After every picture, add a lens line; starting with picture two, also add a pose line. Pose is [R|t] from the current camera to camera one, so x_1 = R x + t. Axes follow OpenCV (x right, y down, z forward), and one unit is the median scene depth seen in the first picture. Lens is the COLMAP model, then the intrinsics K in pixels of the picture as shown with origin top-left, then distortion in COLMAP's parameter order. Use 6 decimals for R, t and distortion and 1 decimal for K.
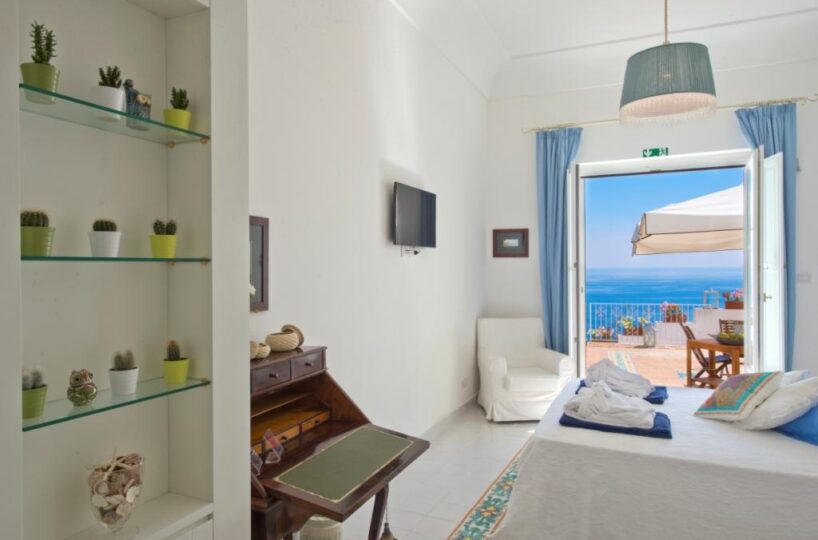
lens RADIAL K [[542.8, 0, 409.0], [0, 542.8, 270.0], [0, 0, 1]] dist [-0.000143, -0.000090]
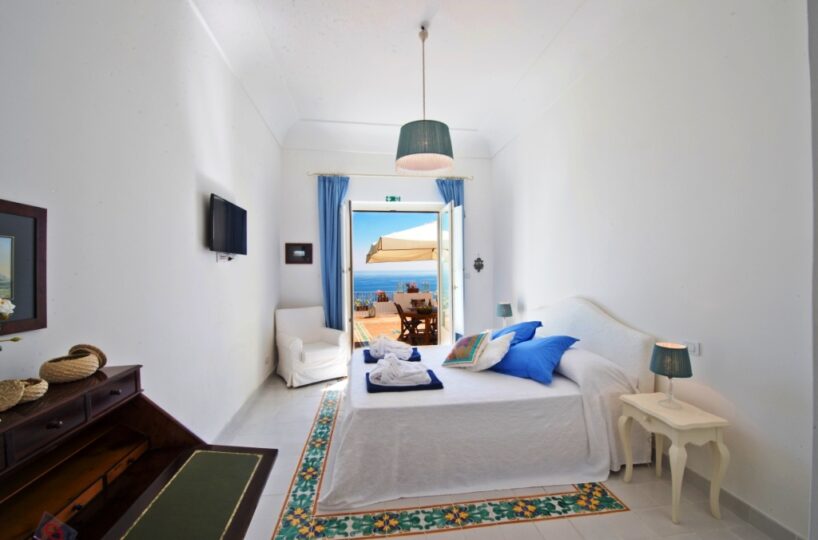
lens RADIAL K [[328.9, 0, 409.0], [0, 328.9, 270.0], [0, 0, 1]] dist [-0.020603, -0.000691]
pose [[0.840924, -0.003739, 0.541140, -0.044064], [0.007826, 0.999956, -0.005254, -0.000982], [-0.541096, 0.008653, 0.840916, 0.208706]]
